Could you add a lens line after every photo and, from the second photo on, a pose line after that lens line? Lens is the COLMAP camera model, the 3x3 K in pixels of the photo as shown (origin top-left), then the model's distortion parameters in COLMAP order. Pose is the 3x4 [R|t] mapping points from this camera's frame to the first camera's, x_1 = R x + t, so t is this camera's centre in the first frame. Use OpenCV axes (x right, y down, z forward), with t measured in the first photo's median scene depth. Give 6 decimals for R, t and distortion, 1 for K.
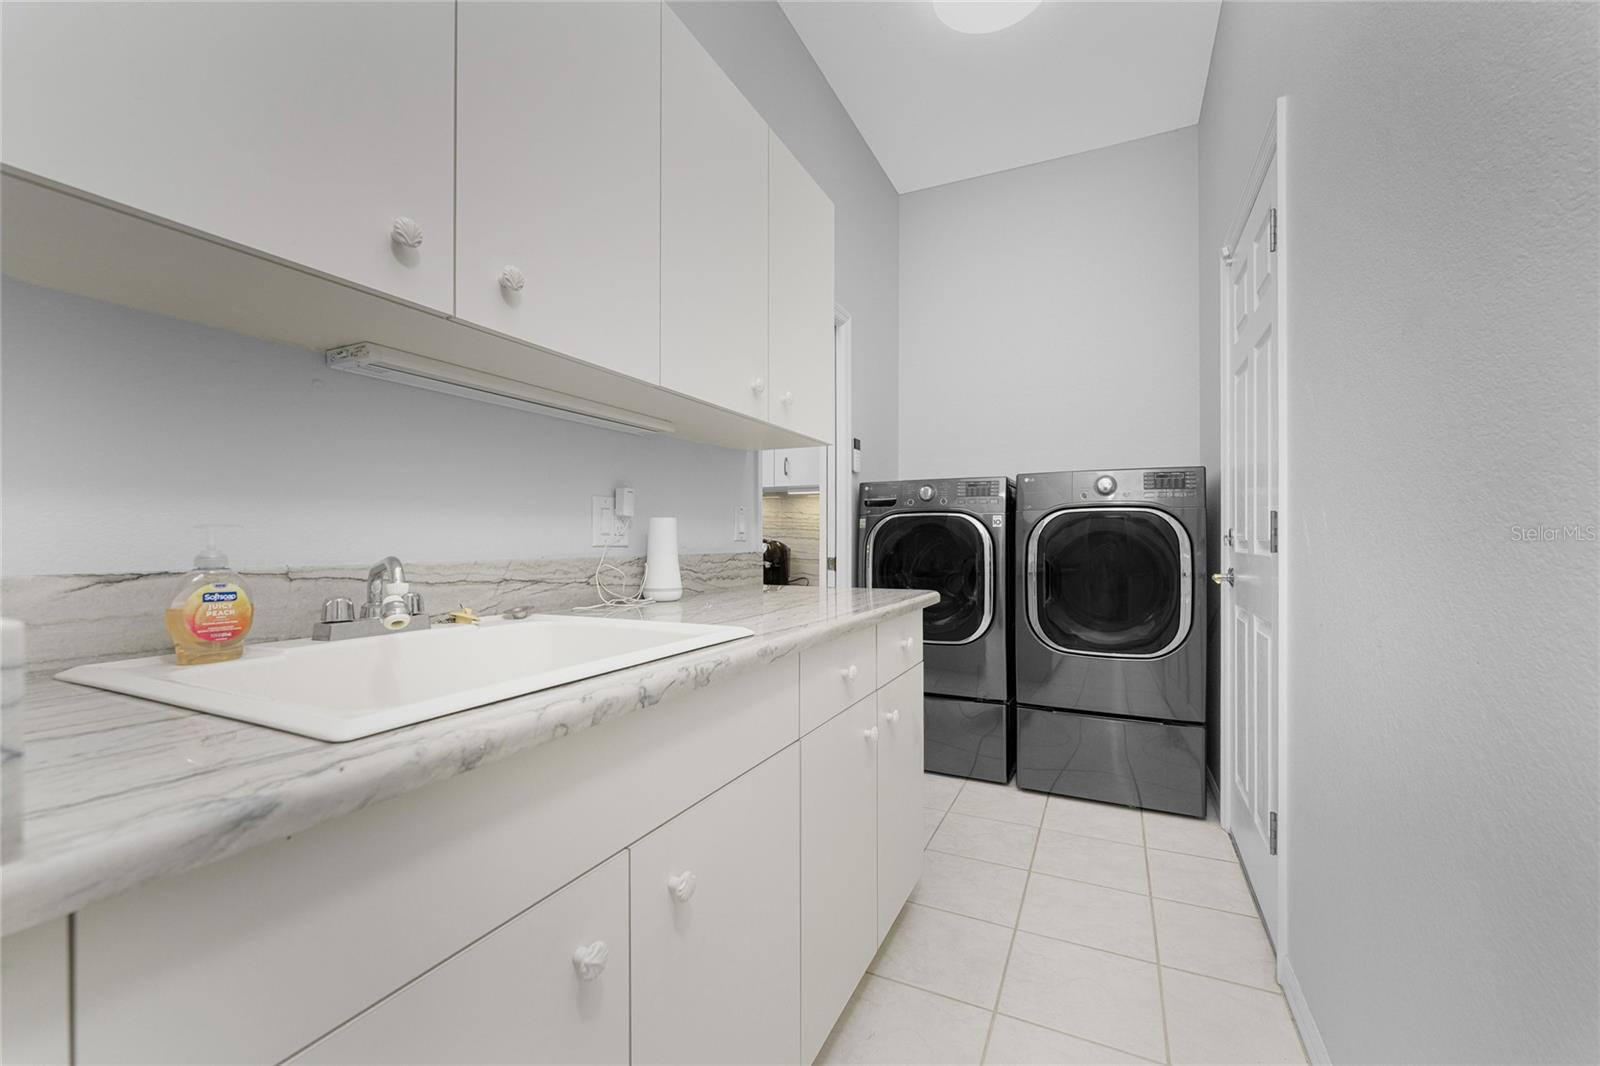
lens RADIAL K [[642.2, 0, 798.1], [0, 642.2, 534.1], [0, 0, 1]] dist [0.001339, -0.000660]
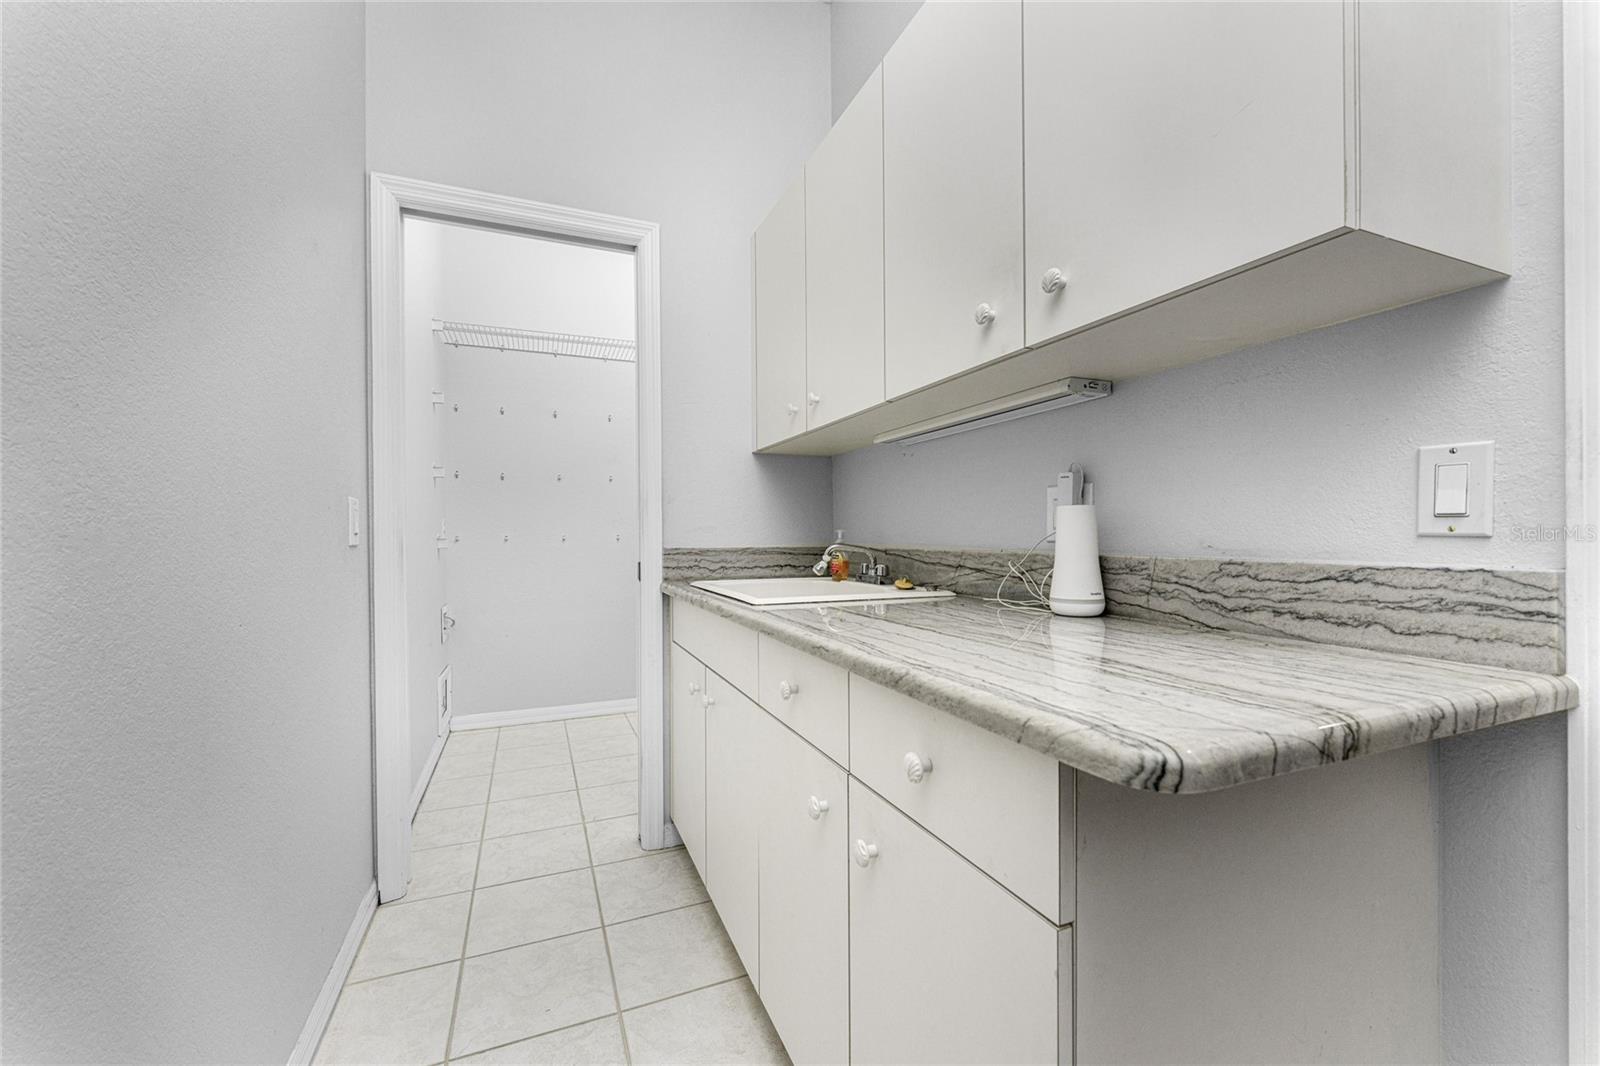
lens RADIAL K [[642.2, 0, 799.3], [0, 642.2, 538.7], [0, 0, 1]] dist [0.001339, -0.000660]
pose [[-0.670194, -0.004440, -0.742172, 0.669144], [0.000159, 0.999981, -0.006126, 0.020684], [0.742186, -0.004223, -0.670181, 1.458240]]
